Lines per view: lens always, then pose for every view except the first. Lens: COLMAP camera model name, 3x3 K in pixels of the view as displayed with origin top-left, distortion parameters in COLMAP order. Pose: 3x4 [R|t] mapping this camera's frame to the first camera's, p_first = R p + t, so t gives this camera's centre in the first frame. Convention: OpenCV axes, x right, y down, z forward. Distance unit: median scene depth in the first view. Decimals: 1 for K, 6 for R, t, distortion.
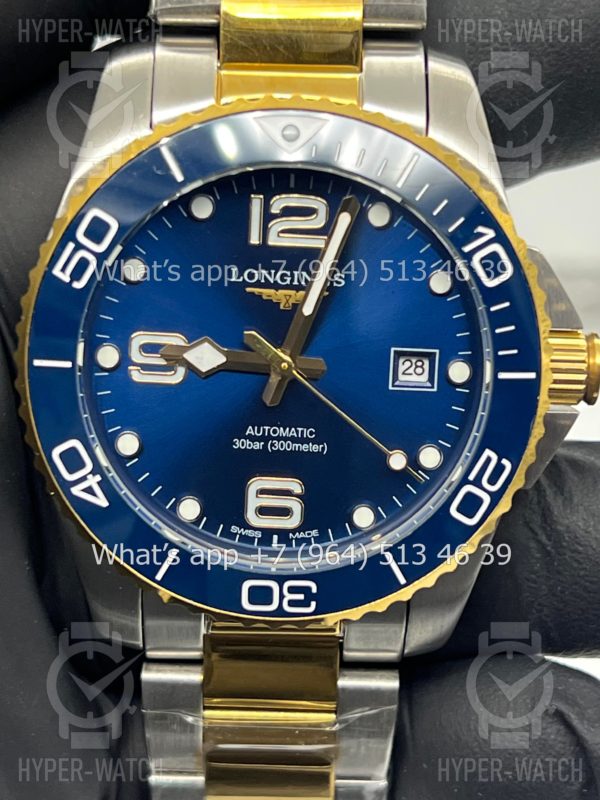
lens RADIAL K [[1859.3, 0, 300.0], [0, 1859.3, 400.0], [0, 0, 1]] dist [0.184117, -0.523087]
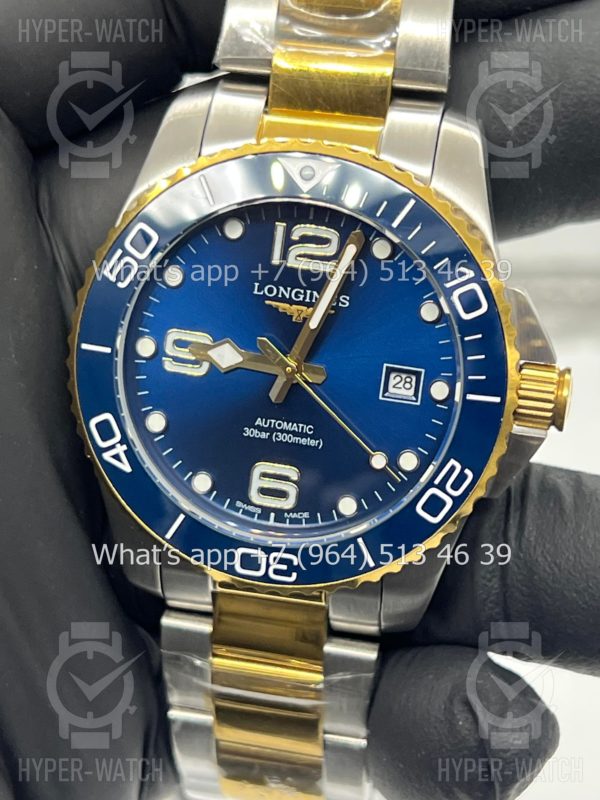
lens RADIAL K [[1859.3, 0, 300.0], [0, 1859.3, 400.0], [0, 0, 1]] dist [0.184117, -0.523087]
pose [[0.980137, 0.103353, -0.169264, 0.197630], [-0.103480, 0.994599, 0.008093, -0.009527], [0.169186, 0.009583, 0.985537, -0.153587]]
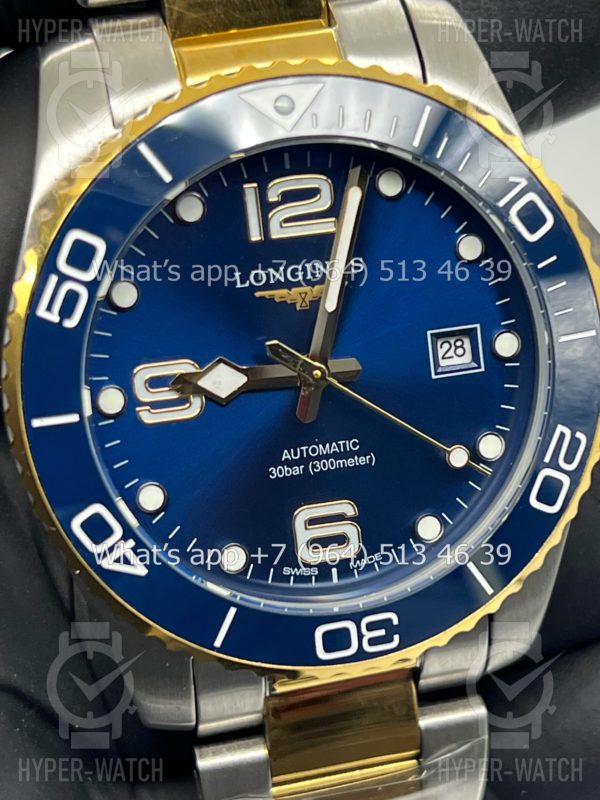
lens RADIAL K [[1859.3, 0, 300.0], [0, 1859.3, 400.0], [0, 0, 1]] dist [0.184117, -0.523087]
pose [[0.969879, -0.184216, 0.159370, -0.154817], [0.184839, 0.982707, 0.011035, -0.017112], [-0.158646, 0.018755, 0.987157, 0.148138]]
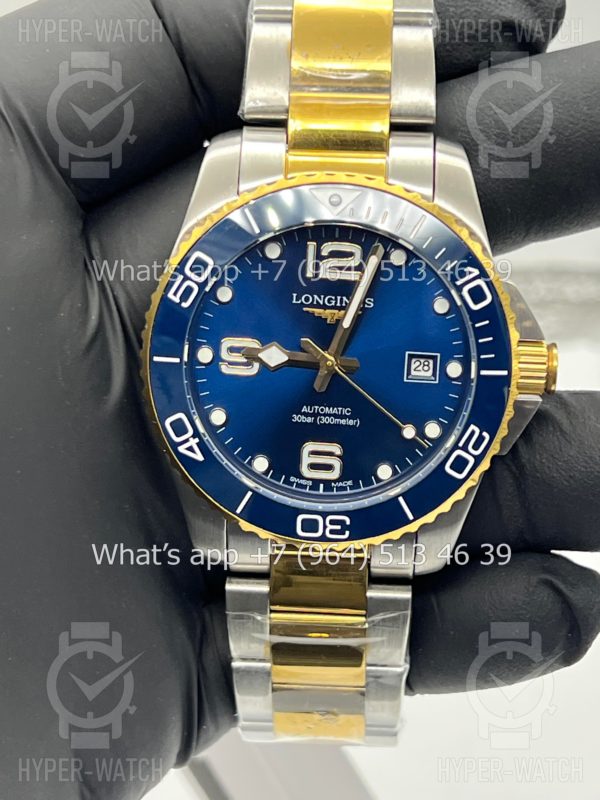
lens RADIAL K [[1859.3, 0, 300.0], [0, 1859.3, 400.0], [0, 0, 1]] dist [0.184117, -0.523087]
pose [[0.998626, 0.016028, -0.049898, 0.040086], [-0.015926, 0.999870, 0.002441, 0.006293], [0.049931, -0.001643, 0.998751, -0.408764]]
